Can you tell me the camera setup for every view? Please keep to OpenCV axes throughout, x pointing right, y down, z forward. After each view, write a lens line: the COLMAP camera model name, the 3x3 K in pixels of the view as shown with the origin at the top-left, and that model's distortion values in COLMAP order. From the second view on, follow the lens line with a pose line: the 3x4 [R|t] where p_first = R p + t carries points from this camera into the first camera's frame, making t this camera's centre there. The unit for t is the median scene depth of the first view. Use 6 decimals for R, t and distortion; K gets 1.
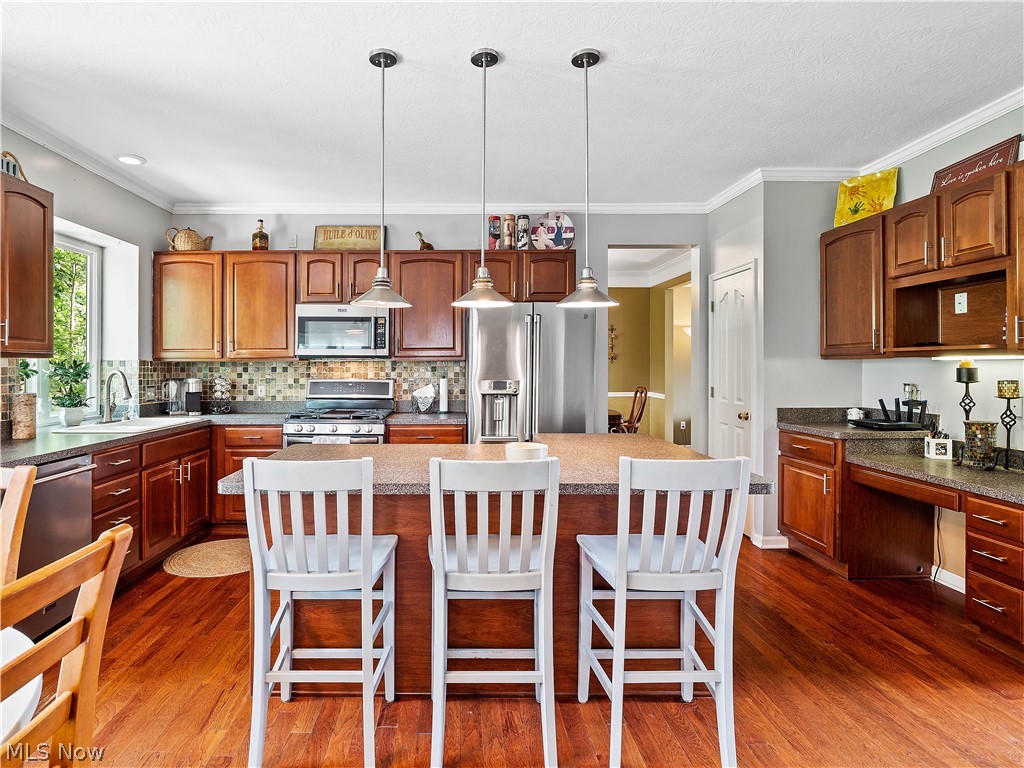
lens RADIAL K [[505.1, 0, 472.1], [0, 505.1, 378.4], [0, 0, 1]] dist [-0.007559, -0.002348]
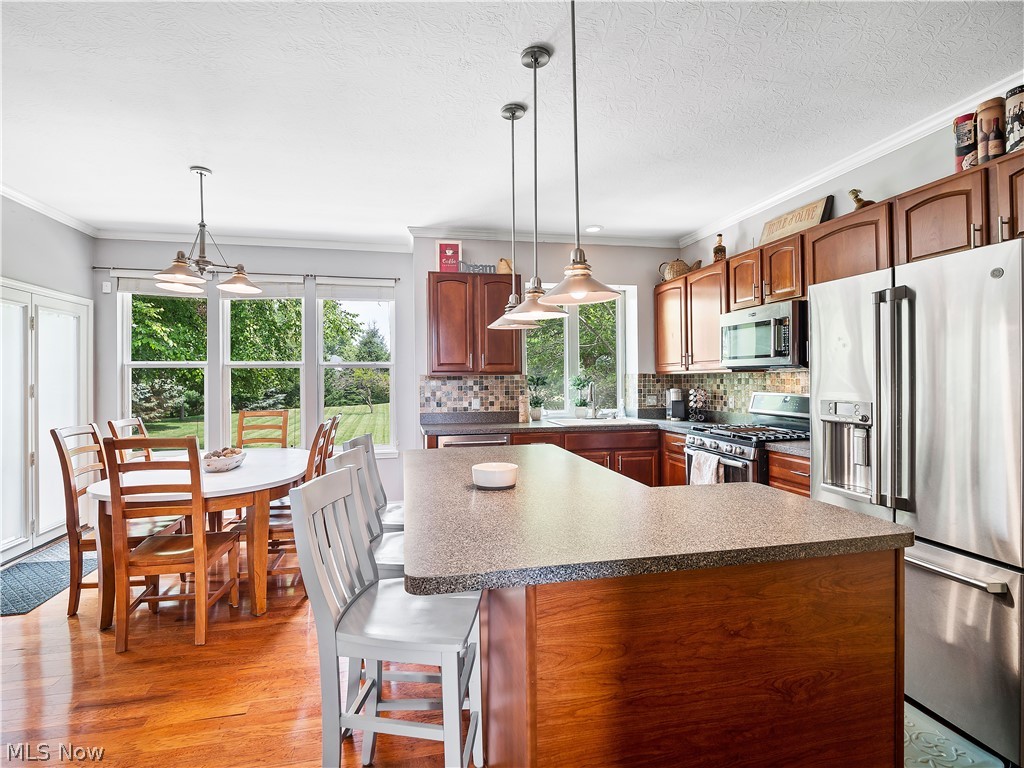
lens RADIAL K [[505.1, 0, 504.7], [0, 505.1, 375.2], [0, 0, 1]] dist [-0.007559, -0.002348]
pose [[0.196396, -0.006033, -0.980506, 0.504437], [-0.015581, 0.999836, -0.009272, -0.014122], [0.980401, 0.017098, 0.196270, 0.389425]]
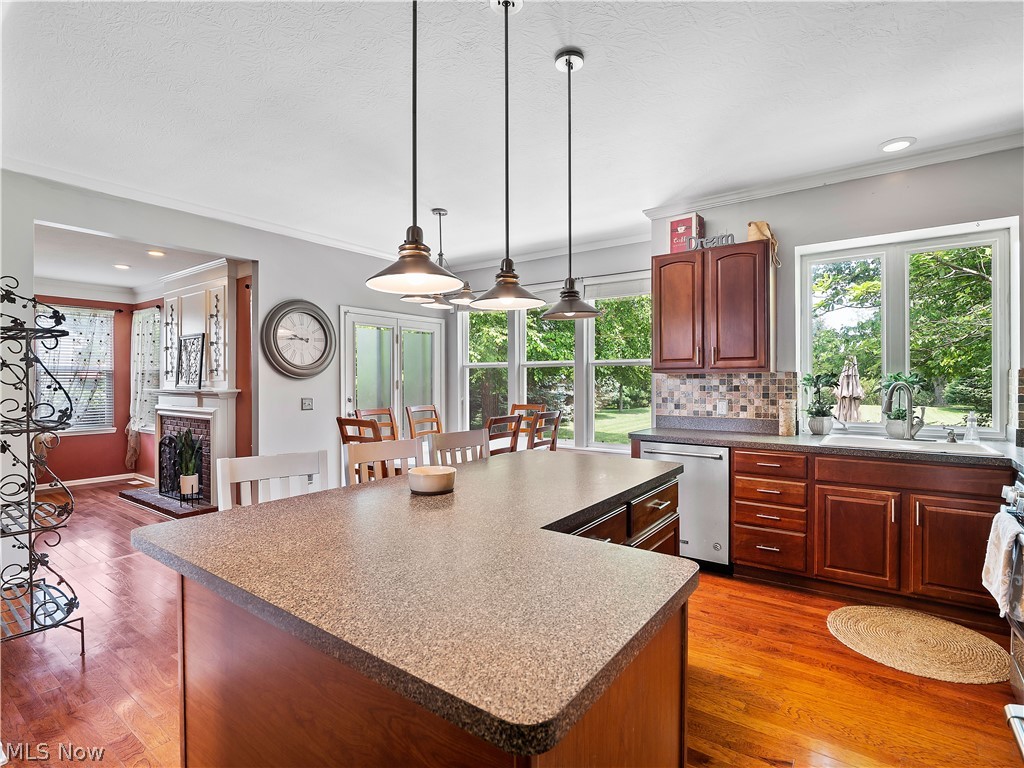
lens RADIAL K [[505.1, 0, 504.0], [0, 505.1, 381.6], [0, 0, 1]] dist [-0.007559, -0.002348]
pose [[-0.598914, 0.008588, -0.800767, 0.358570], [-0.013080, 0.999704, 0.020504, -0.020886], [0.800706, 0.022755, -0.598625, 0.785179]]
